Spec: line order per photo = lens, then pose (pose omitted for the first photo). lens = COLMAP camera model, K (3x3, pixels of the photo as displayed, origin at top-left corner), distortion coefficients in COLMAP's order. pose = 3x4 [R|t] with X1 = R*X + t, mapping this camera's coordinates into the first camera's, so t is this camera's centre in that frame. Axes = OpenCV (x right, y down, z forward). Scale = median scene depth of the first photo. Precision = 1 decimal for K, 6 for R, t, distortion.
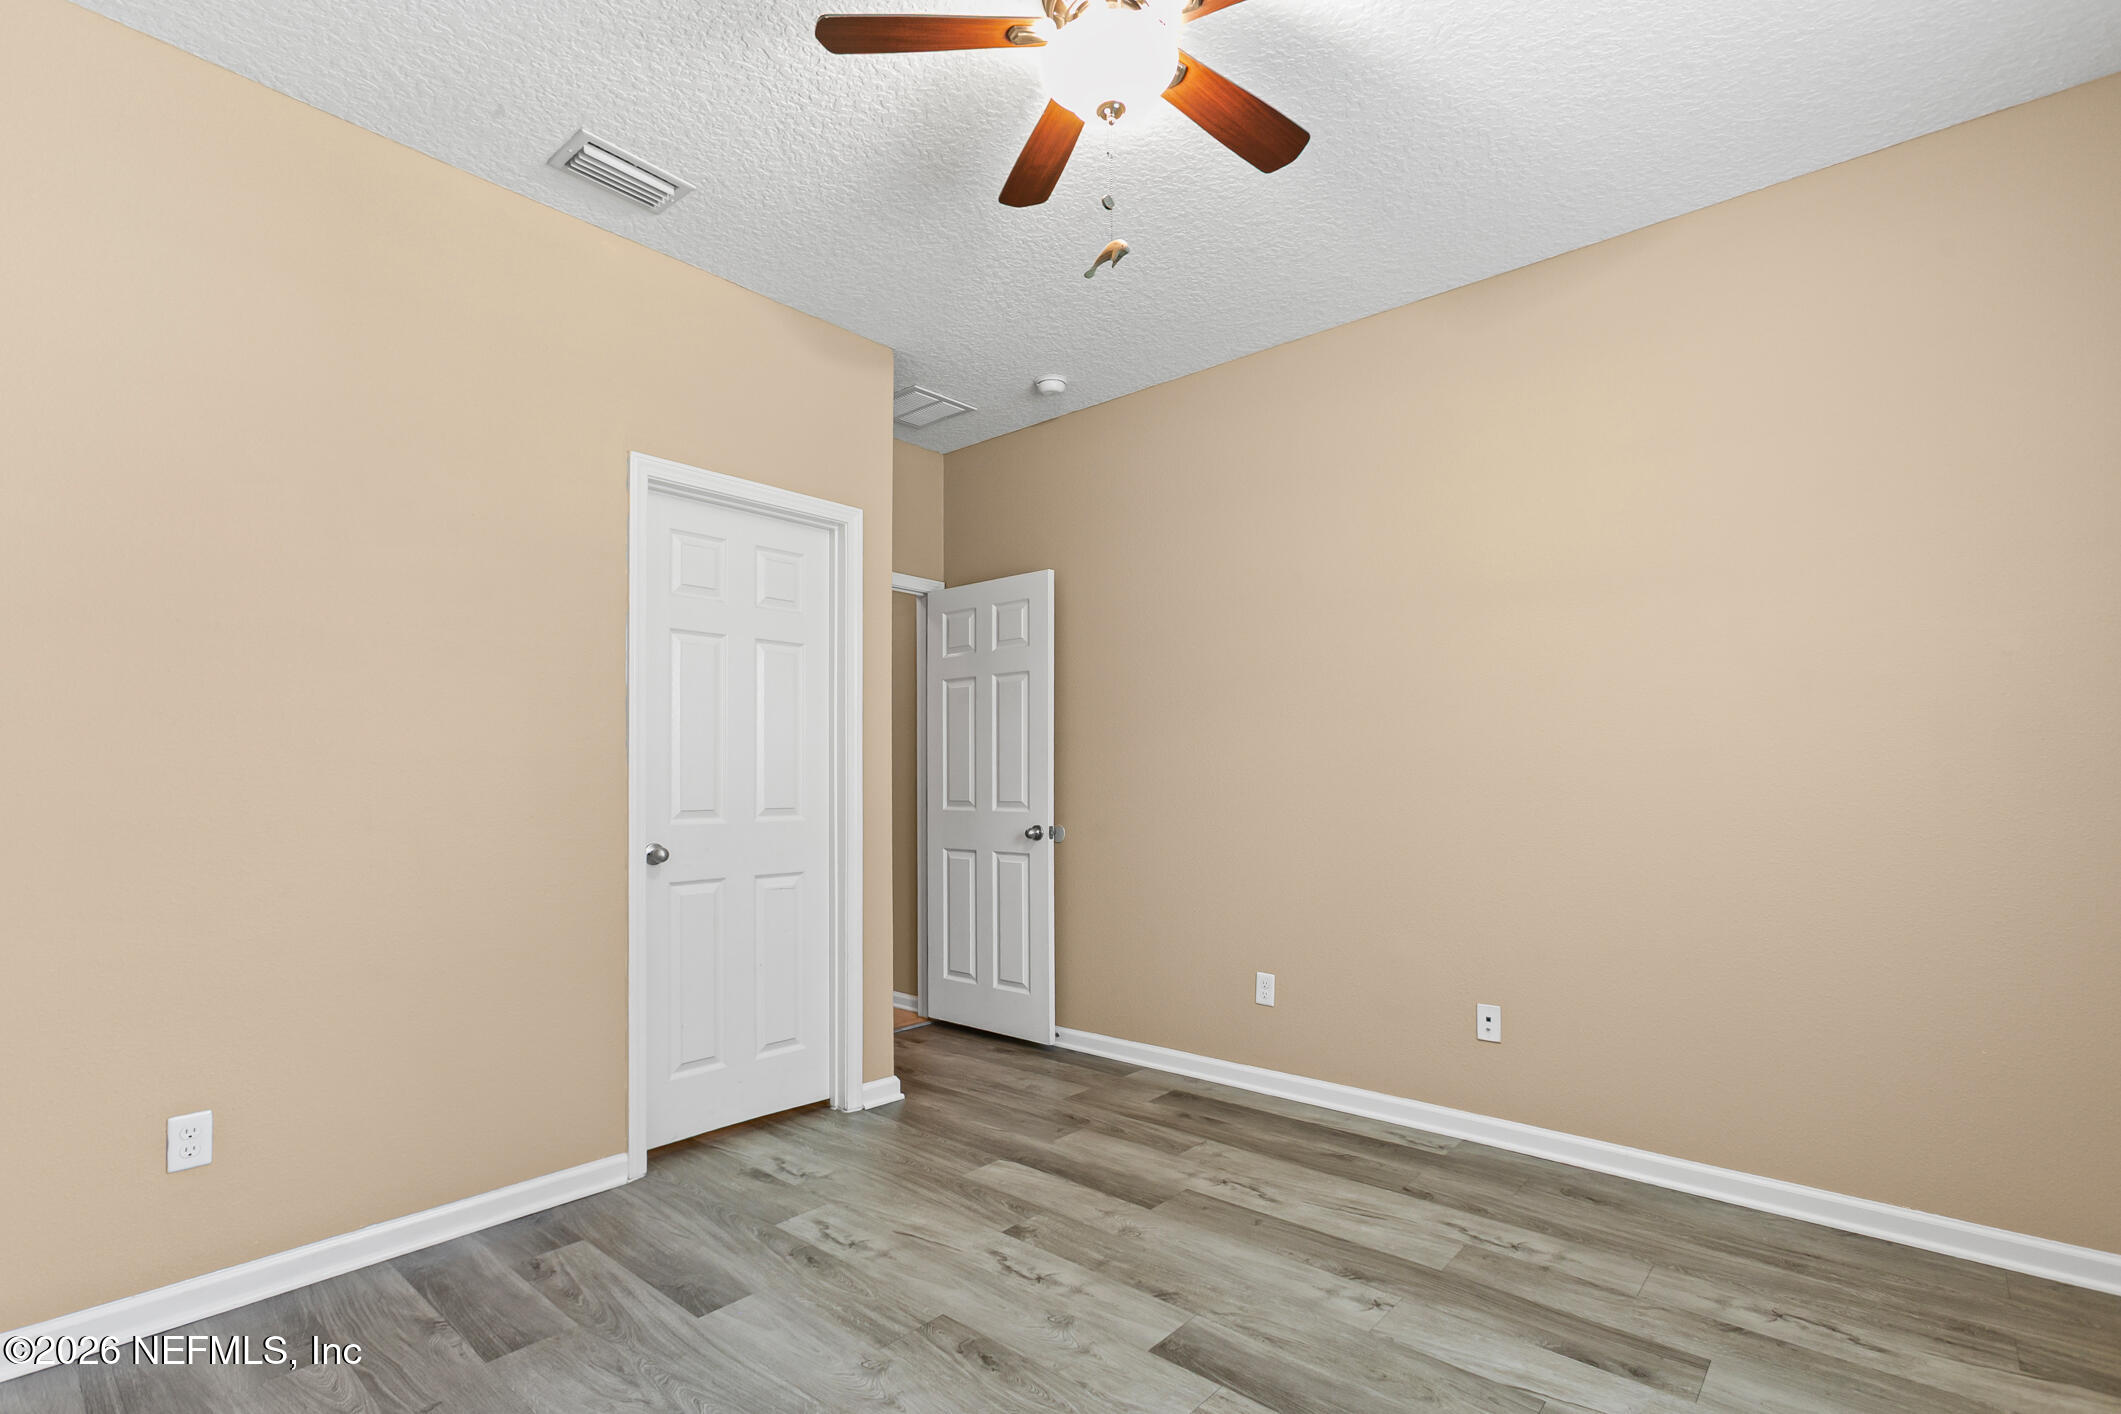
lens RADIAL K [[982.8, 0, 1060.8], [0, 982.8, 765.9], [0, 0, 1]] dist [-0.001086, 0.000195]
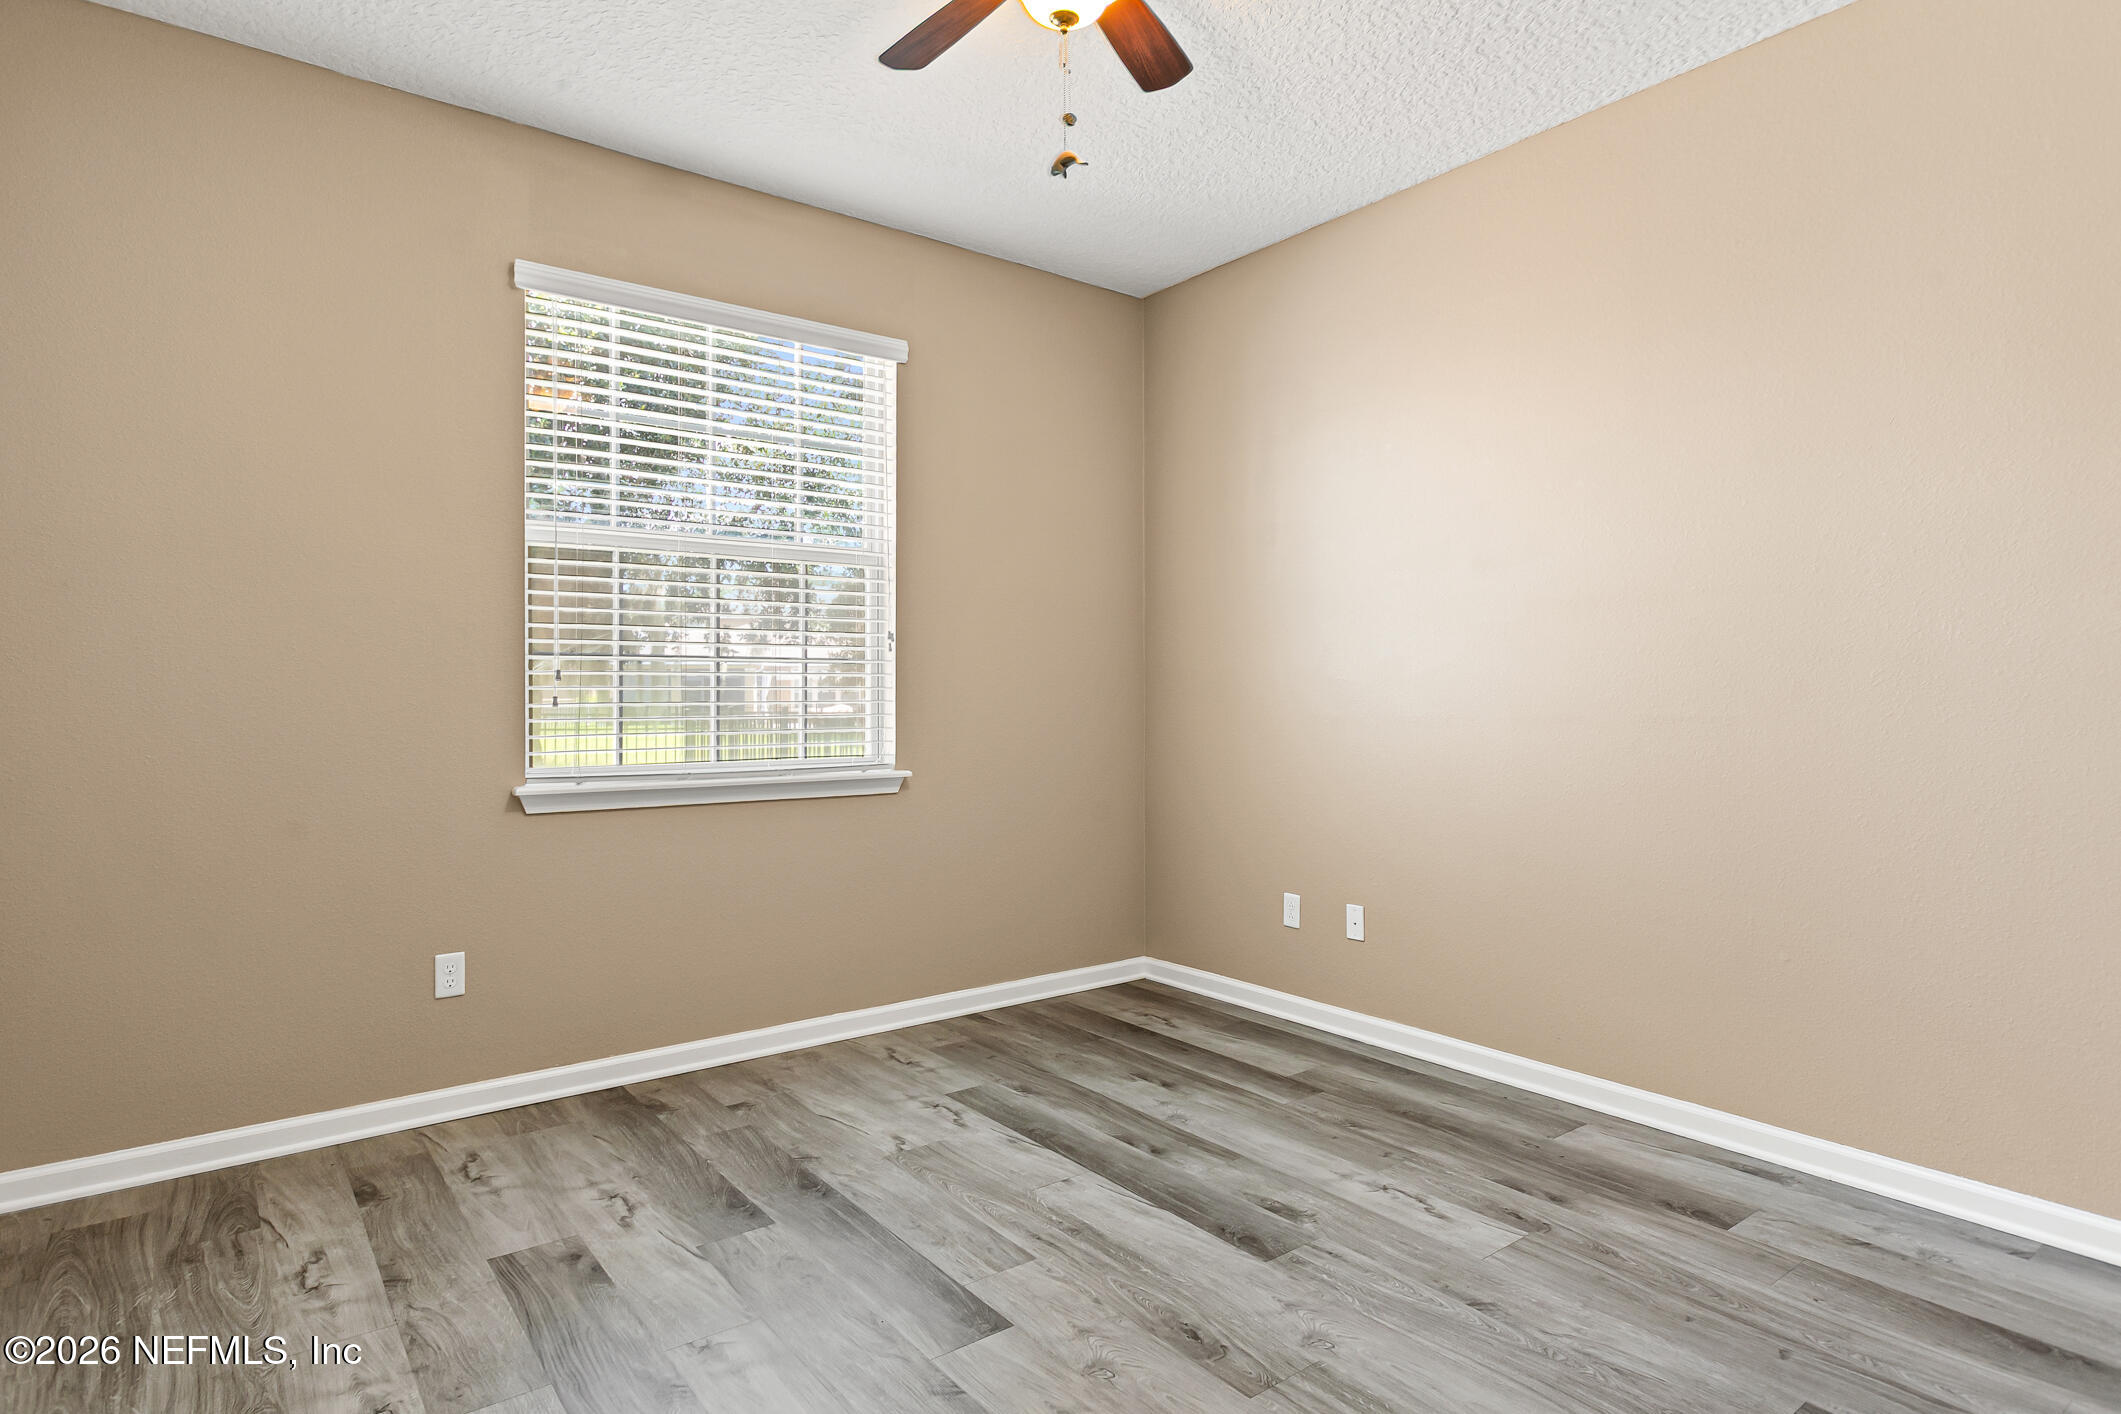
lens RADIAL K [[1132.5, 0, 1060.5], [0, 1132.5, 707.0], [0, 0, 1]] dist [0.002342, 0.000633]
pose [[-0.979961, 0.002516, 0.199174, -0.145485], [0.000464, 0.999946, -0.010347, 0.034088], [-0.199189, -0.010047, -0.979909, 1.812841]]
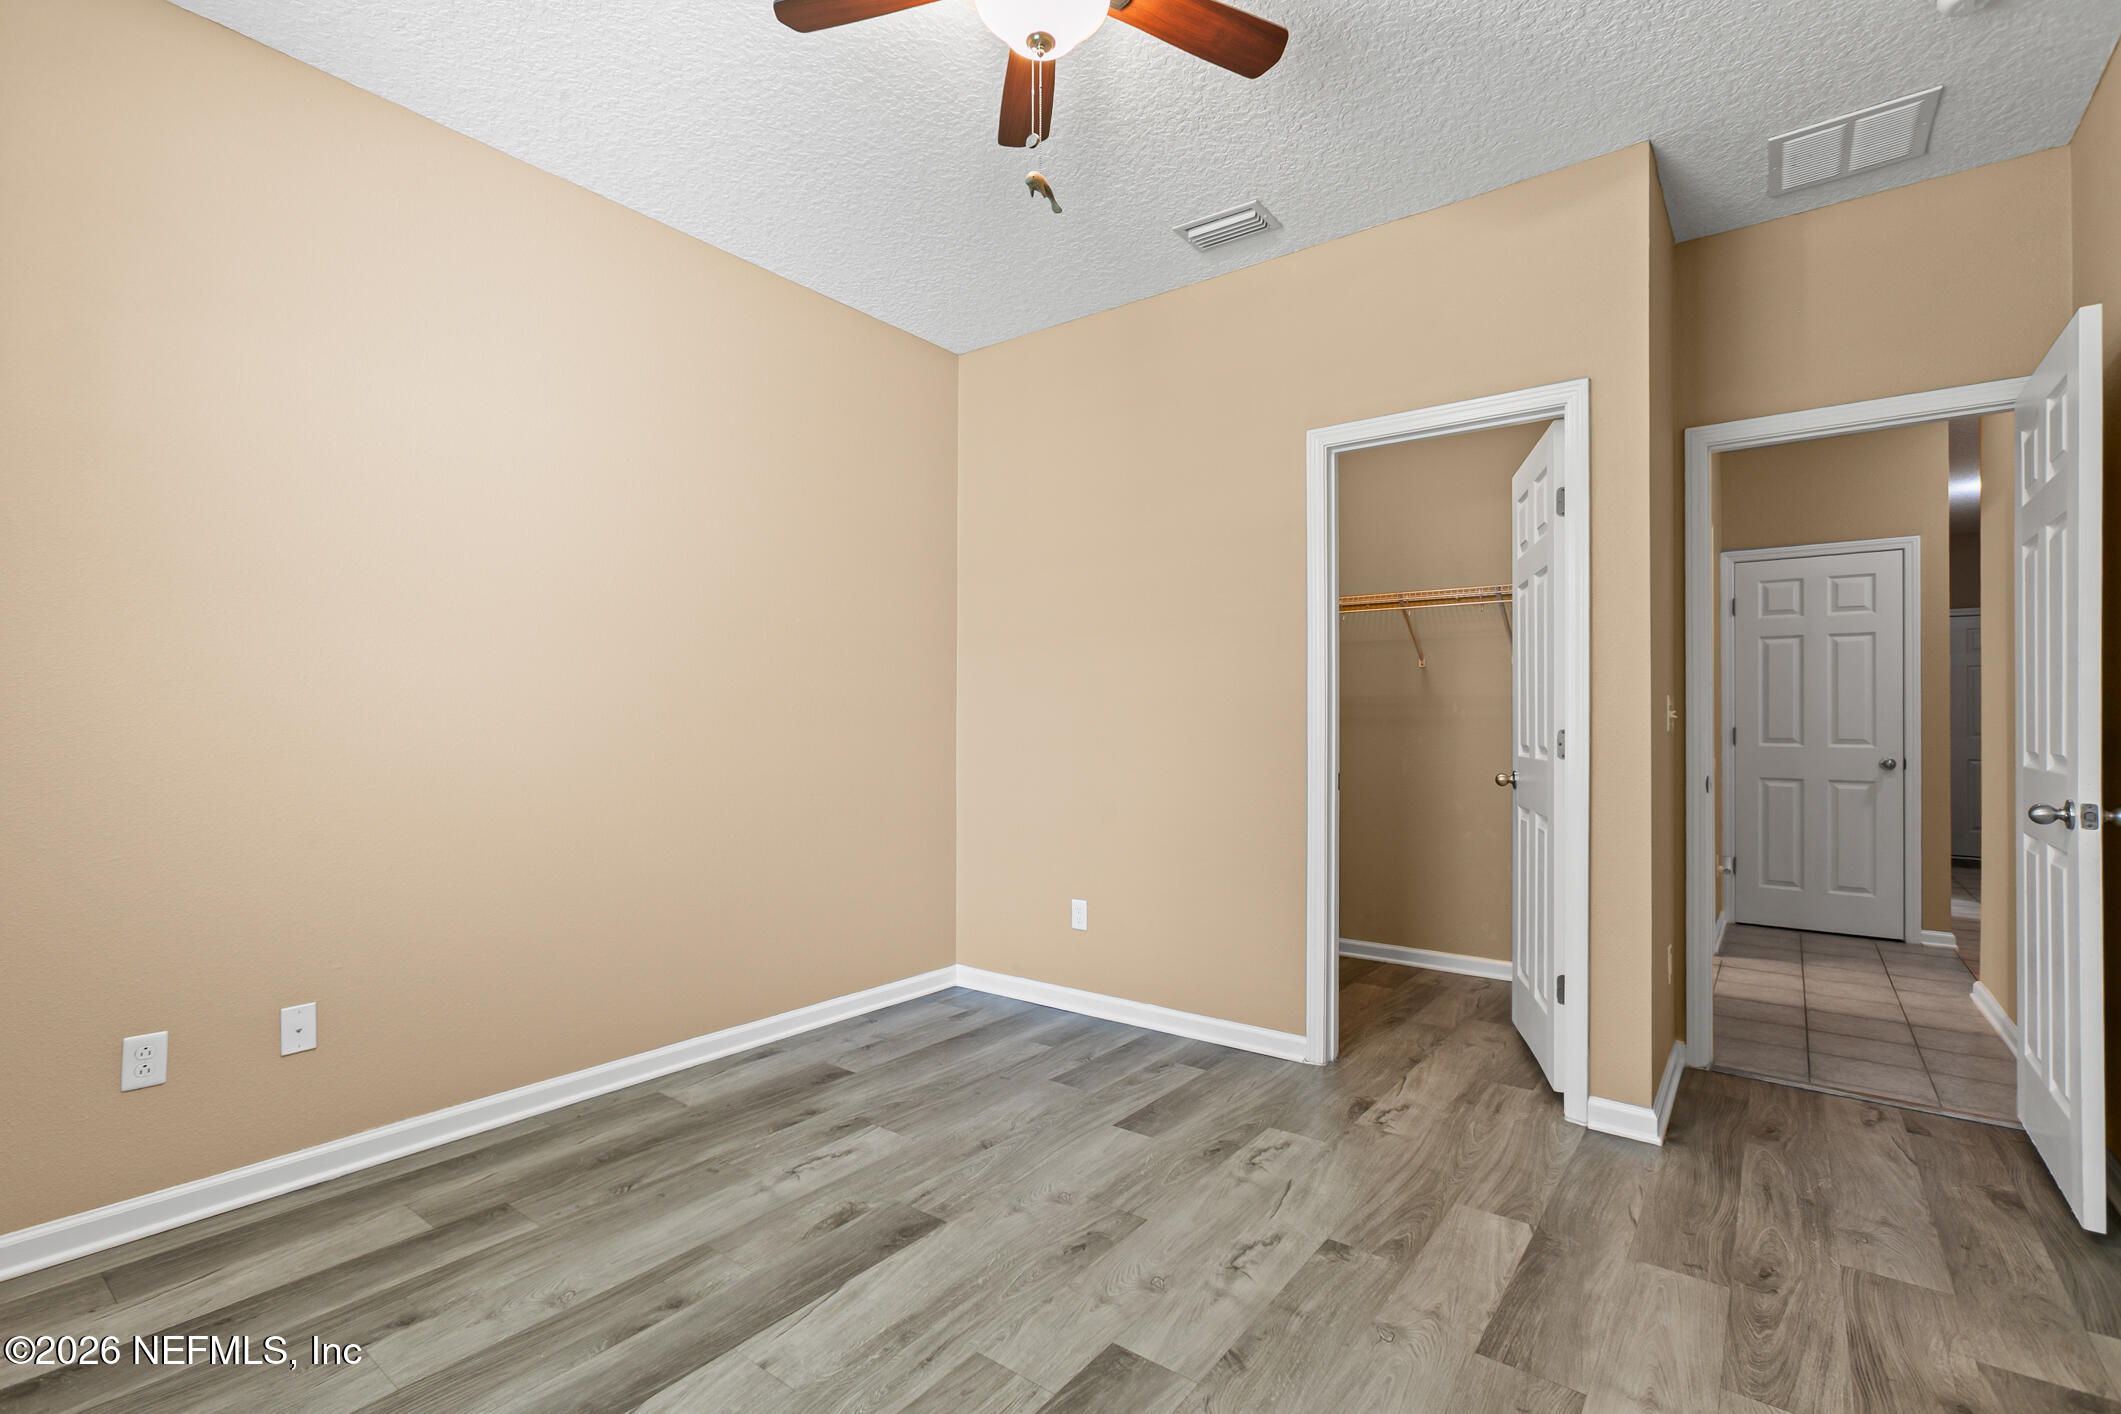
lens RADIAL K [[966.4, 0, 1037.0], [0, 966.4, 723.1], [0, 0, 1]] dist [0.001484, 0.001059]
pose [[0.051406, 0.001834, -0.998676, 0.880857], [0.017070, 0.999851, 0.002715, 0.014881], [0.998532, -0.017187, 0.051367, 0.802865]]
